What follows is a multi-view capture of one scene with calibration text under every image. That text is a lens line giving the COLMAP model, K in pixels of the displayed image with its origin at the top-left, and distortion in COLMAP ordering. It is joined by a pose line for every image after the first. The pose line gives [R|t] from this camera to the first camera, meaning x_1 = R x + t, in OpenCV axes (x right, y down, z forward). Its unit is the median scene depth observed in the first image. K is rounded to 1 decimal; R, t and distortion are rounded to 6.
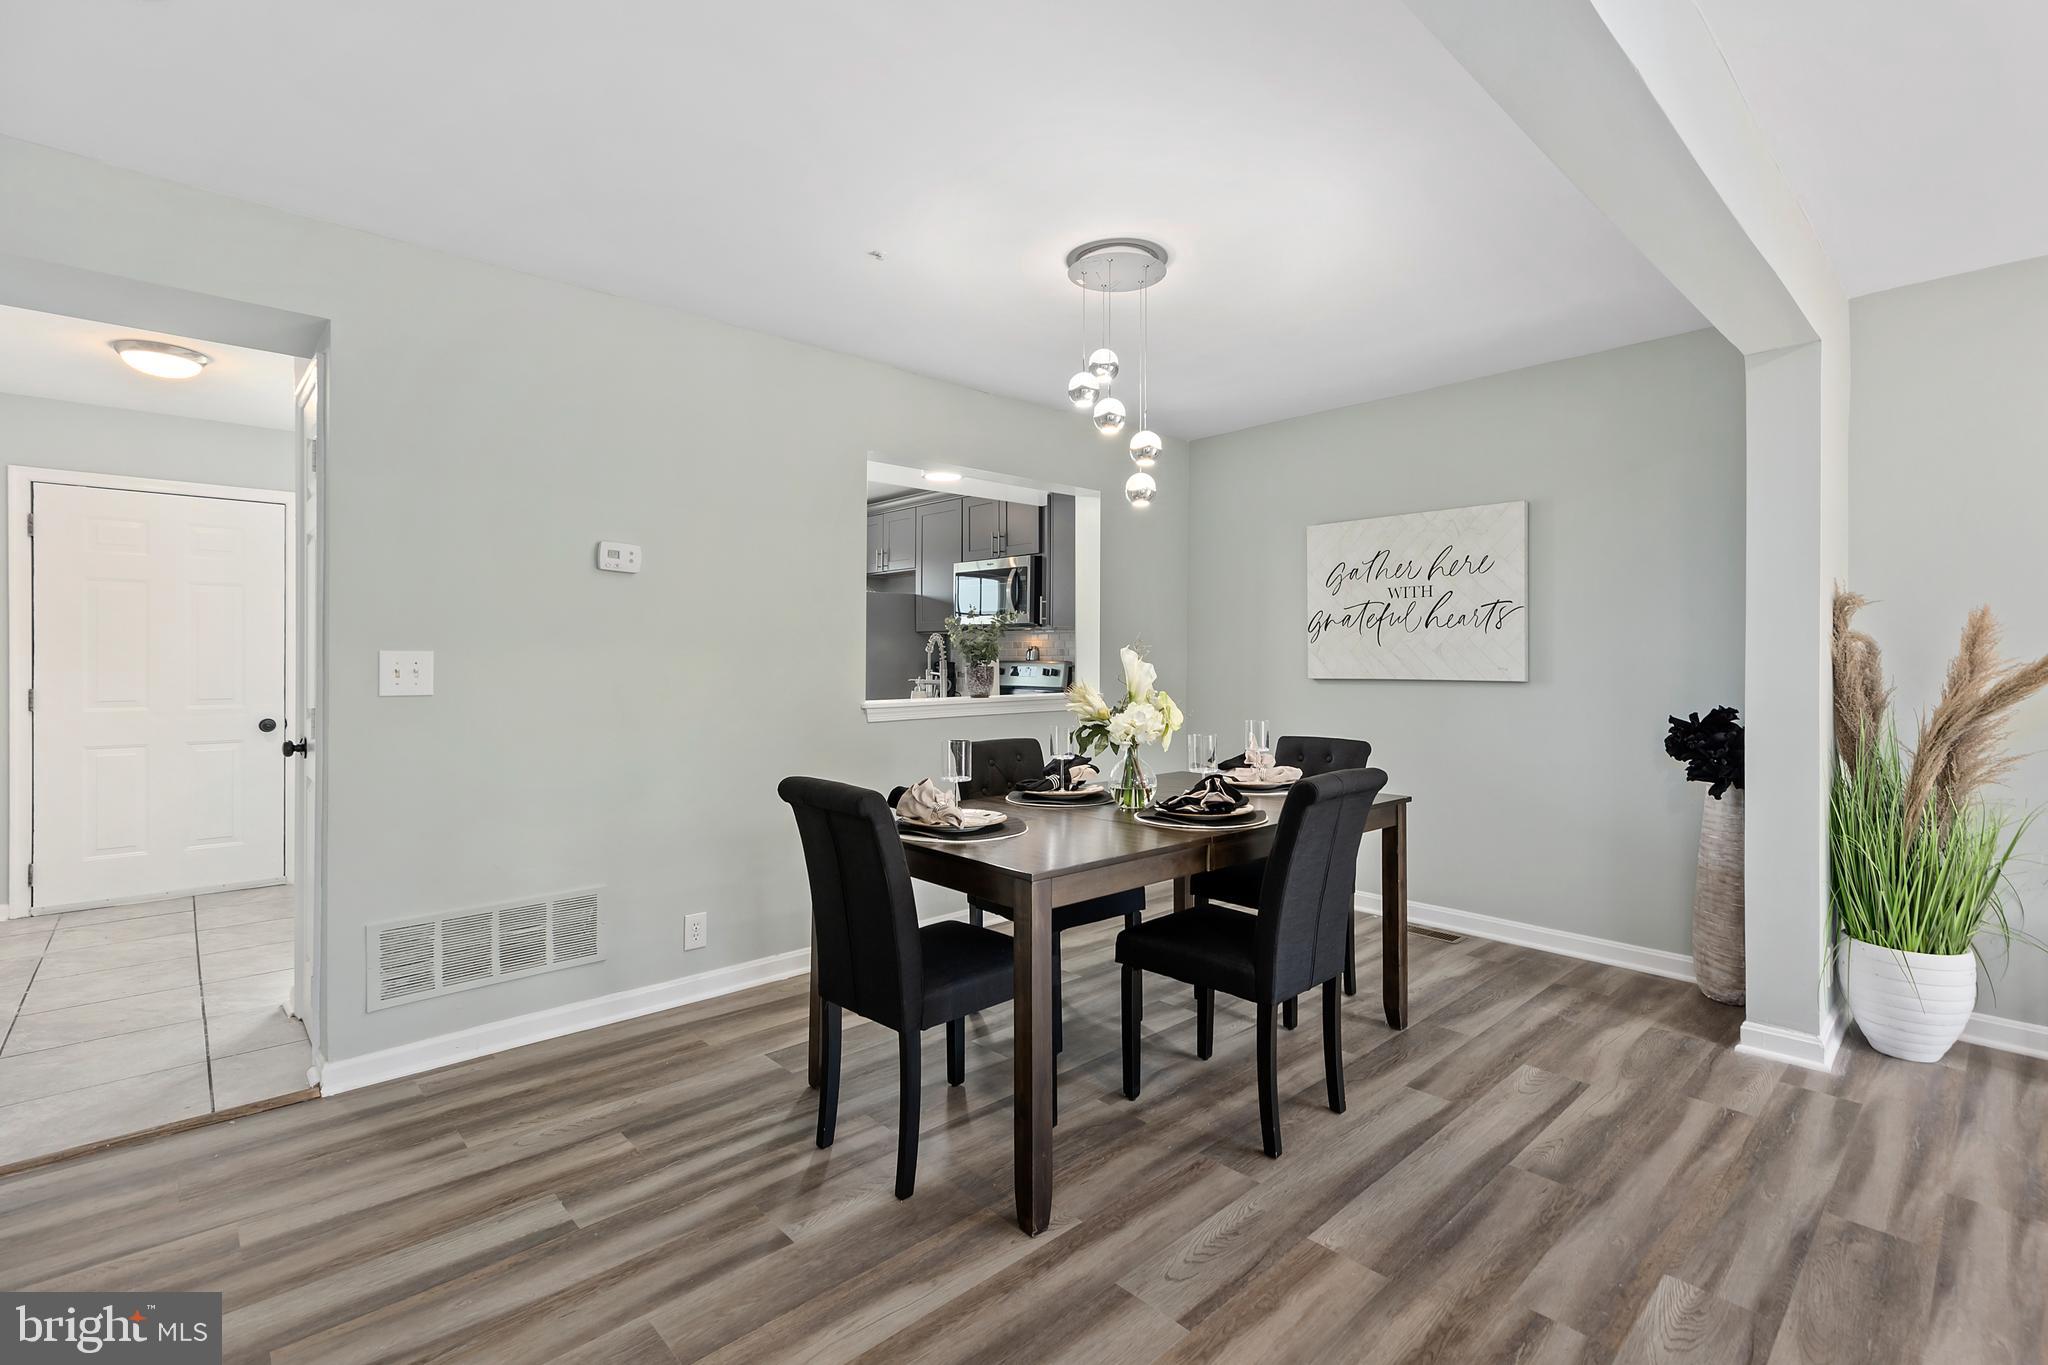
lens RADIAL K [[919.8, 0, 1046.9], [0, 919.8, 662.0], [0, 0, 1]] dist [0.001589, 0.000399]
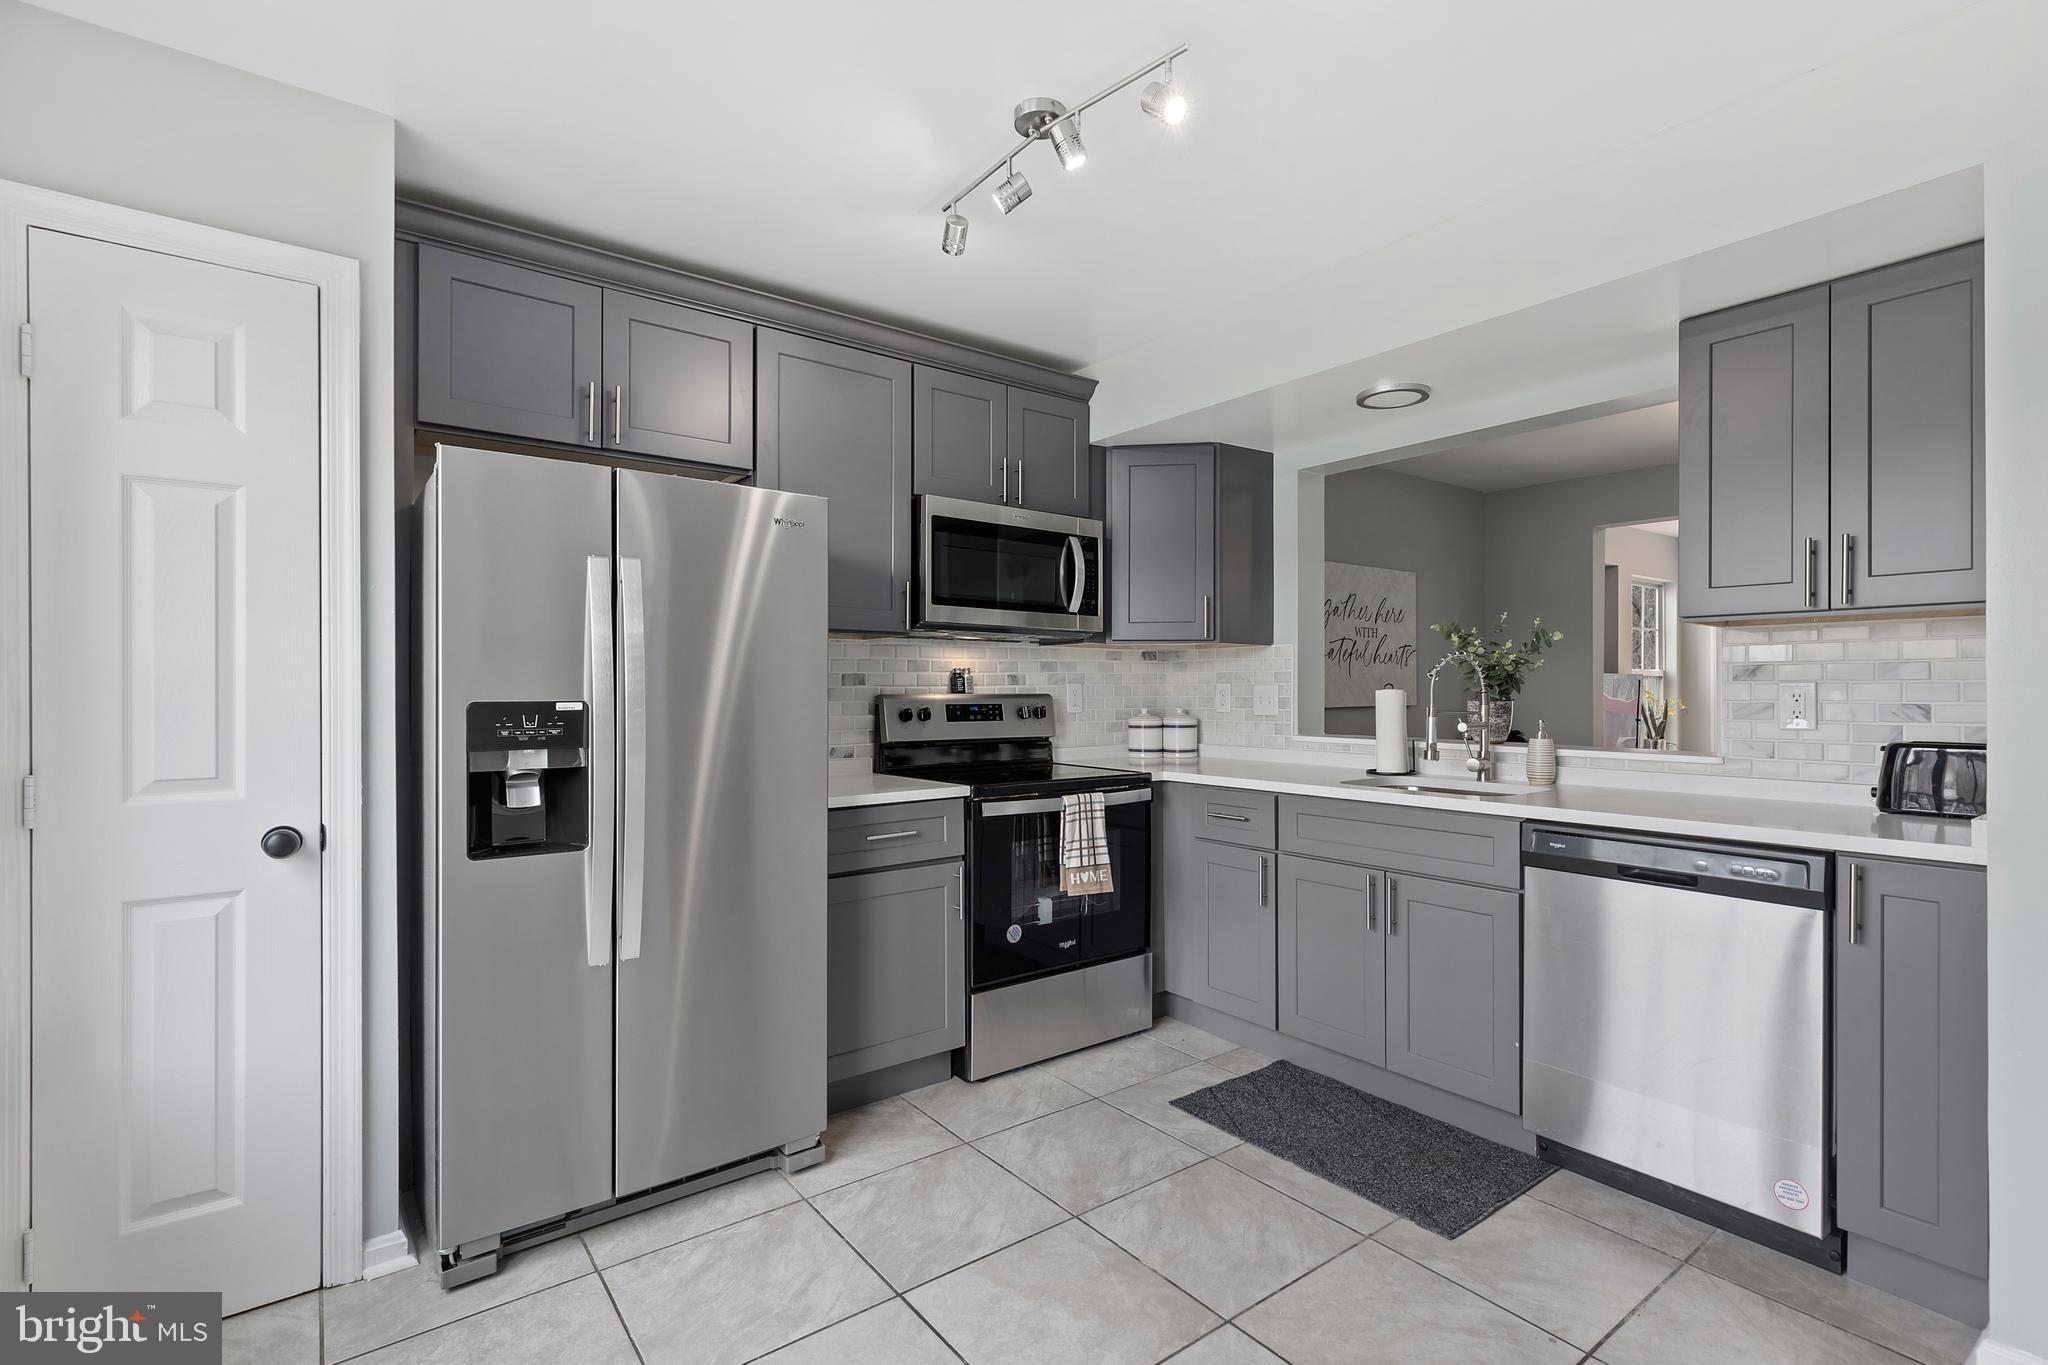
lens RADIAL K [[952.5, 0, 1046.1], [0, 952.5, 688.3], [0, 0, 1]] dist [0.004166, 0.000145]
pose [[0.095988, -0.000050, 0.995383, -1.351773], [0.003179, 0.999995, -0.000256, -0.009536], [-0.995377, 0.003189, 0.095987, 2.055857]]
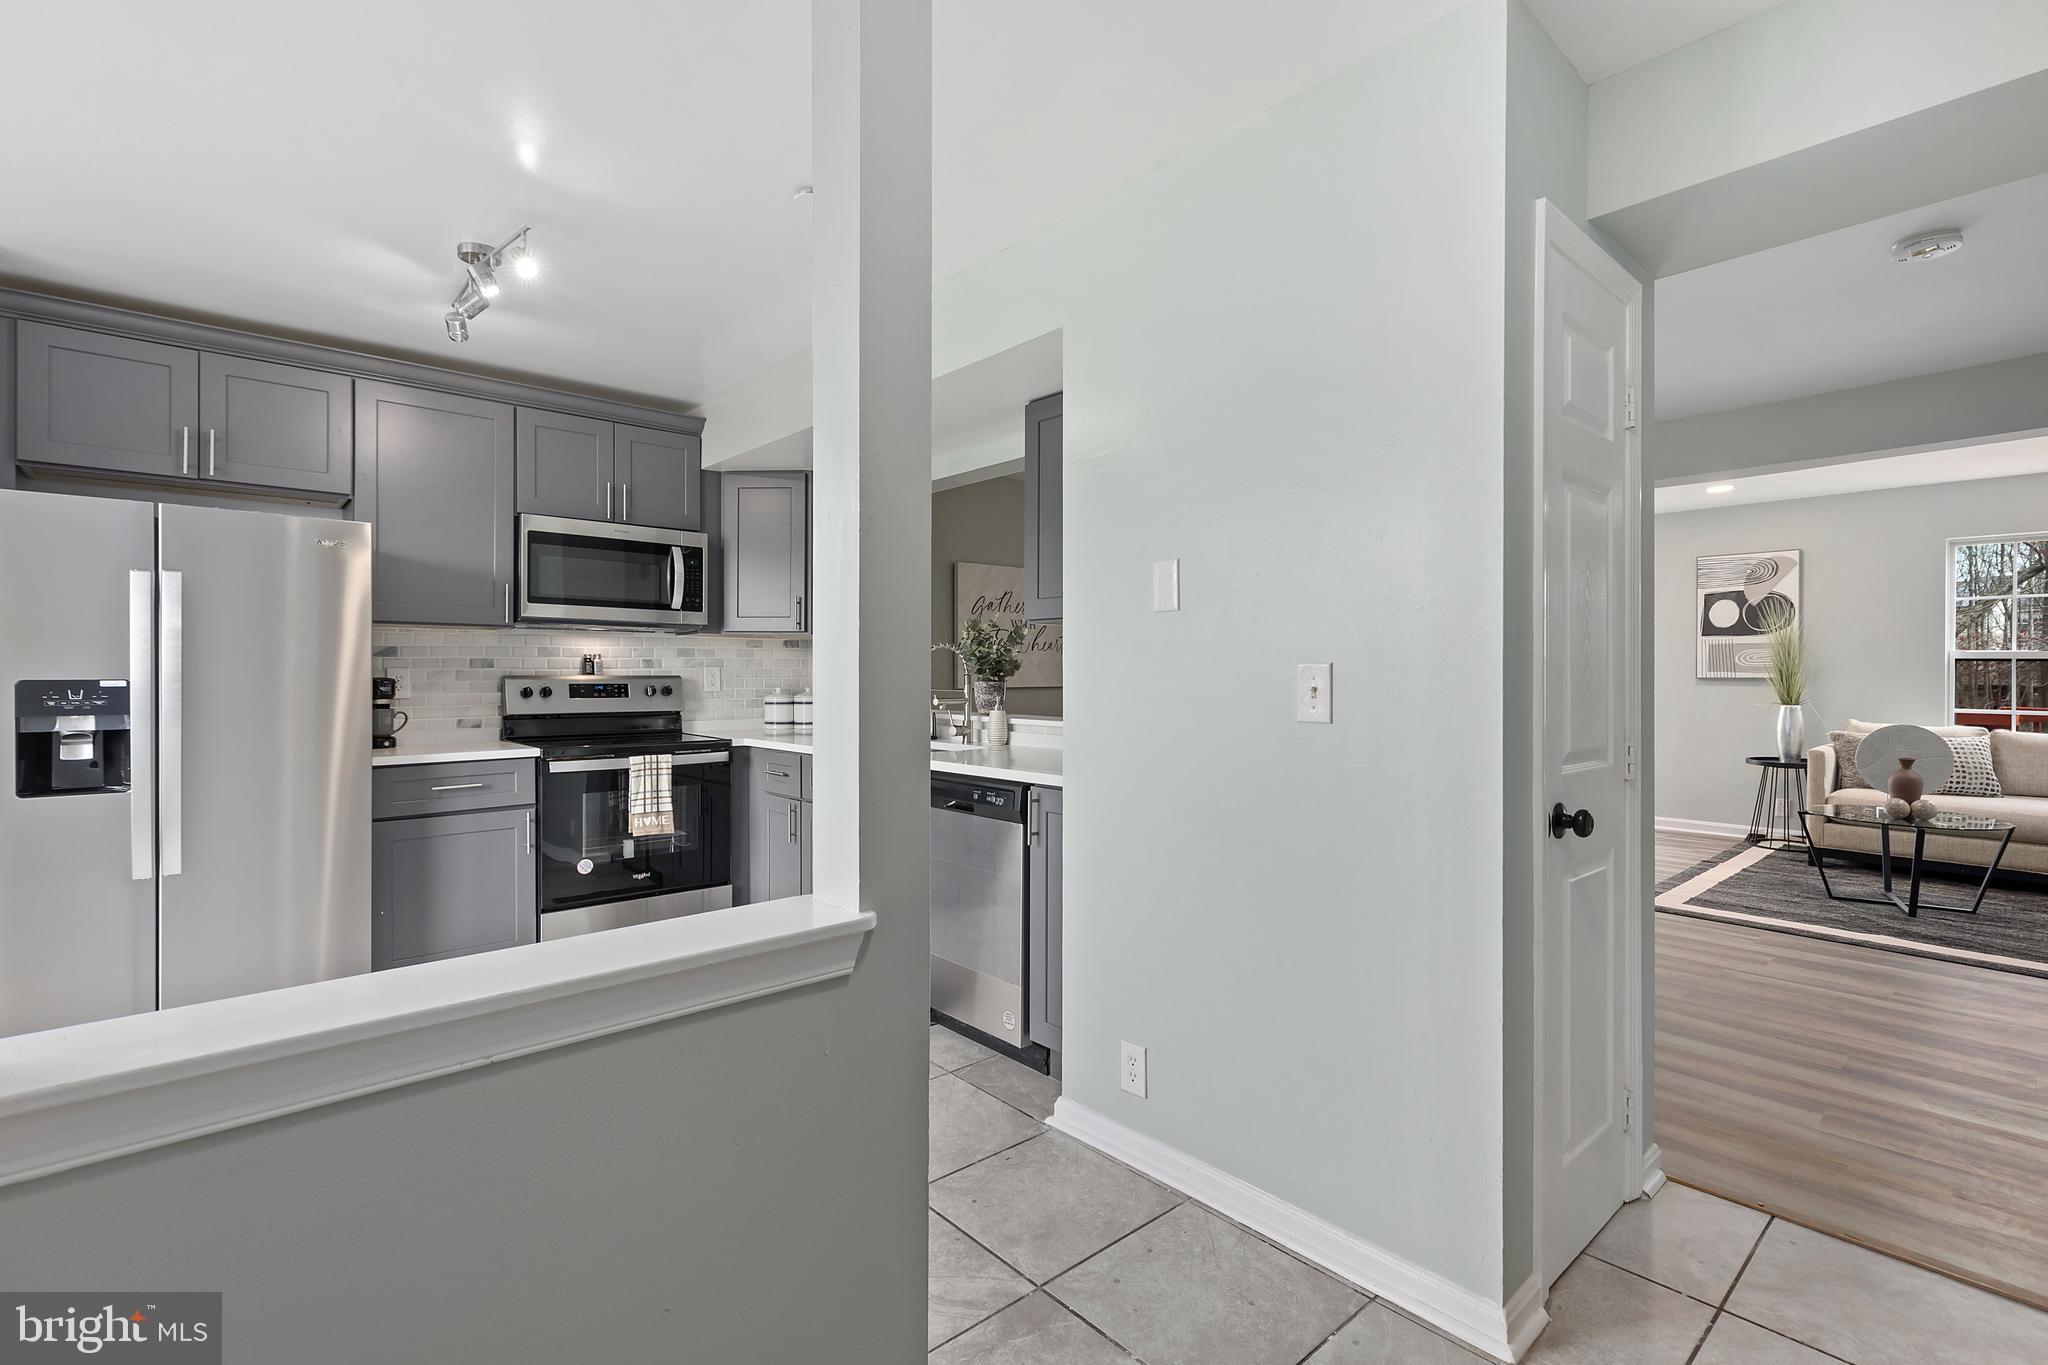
lens RADIAL K [[942.3, 0, 1042.4], [0, 942.3, 676.3], [0, 0, 1]] dist [0.006117, 0.000145]
pose [[0.021277, -0.005240, 0.999760, -1.617232], [0.000984, 0.999986, 0.005220, -0.008471], [-0.999773, 0.000873, 0.021281, 1.496220]]
